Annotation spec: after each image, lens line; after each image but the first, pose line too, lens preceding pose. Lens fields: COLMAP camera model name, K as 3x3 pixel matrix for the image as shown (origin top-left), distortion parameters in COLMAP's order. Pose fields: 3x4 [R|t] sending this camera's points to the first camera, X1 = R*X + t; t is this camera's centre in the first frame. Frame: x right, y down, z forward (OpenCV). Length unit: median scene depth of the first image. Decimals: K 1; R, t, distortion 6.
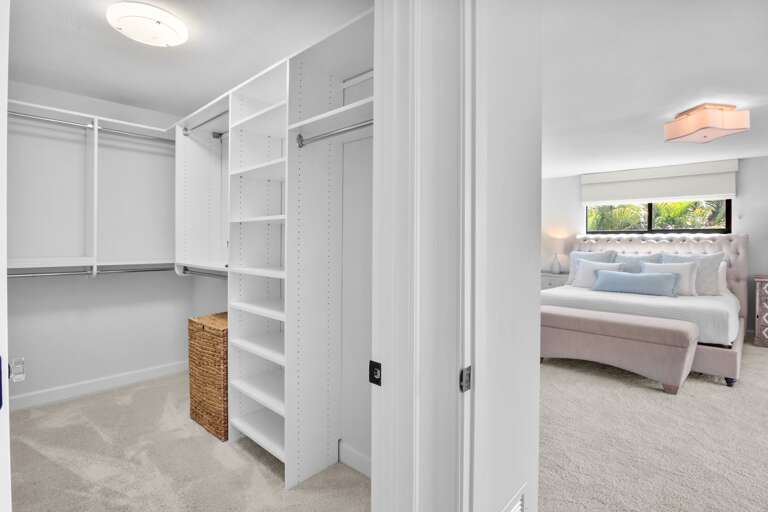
lens RADIAL K [[372.0, 0, 395.6], [0, 372.0, 244.0], [0, 0, 1]] dist [-0.018021, 0.000279]
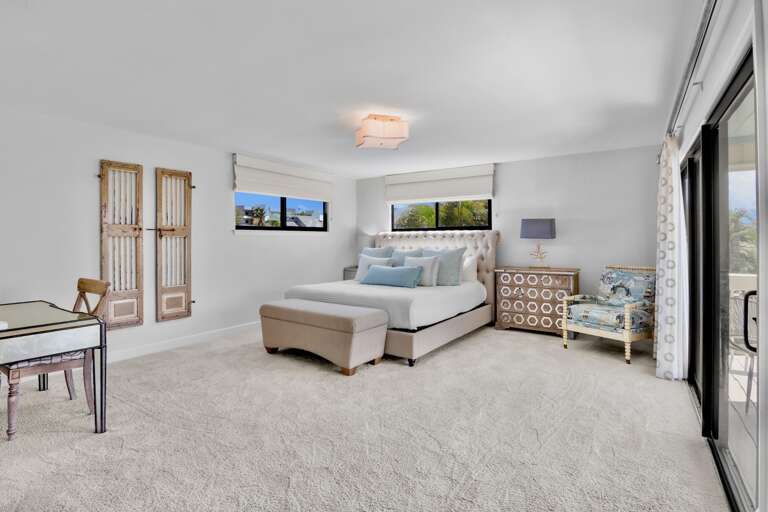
lens RADIAL K [[372.0, 0, 389.4], [0, 372.0, 239.6], [0, 0, 1]] dist [-0.018021, 0.000279]
pose [[0.989675, -0.008898, 0.143050, 0.476335], [0.009465, 0.999950, -0.003284, 0.002090], [-0.143014, 0.004604, 0.989710, -0.084990]]
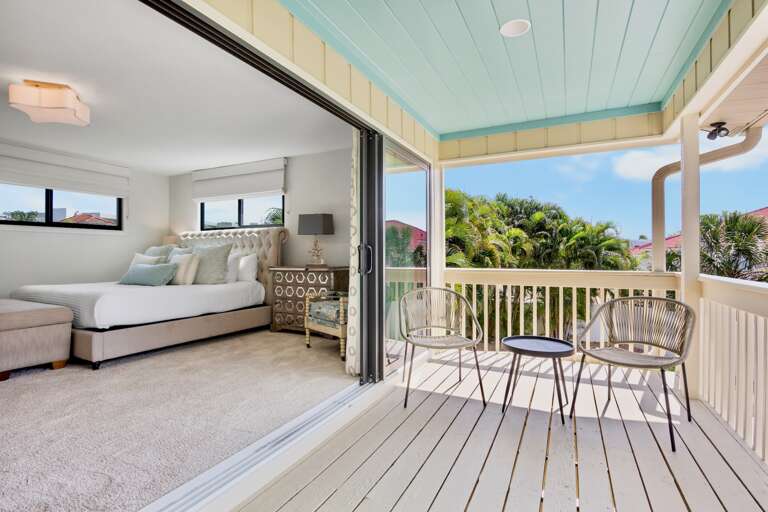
lens RADIAL K [[372.0, 0, 381.4], [0, 372.0, 255.9], [0, 0, 1]] dist [-0.018021, 0.000279]
pose [[0.964772, -0.006921, 0.262998, 0.969035], [0.006952, 0.999976, 0.000809, 0.058132], [-0.262997, 0.001047, 0.964796, -0.118128]]
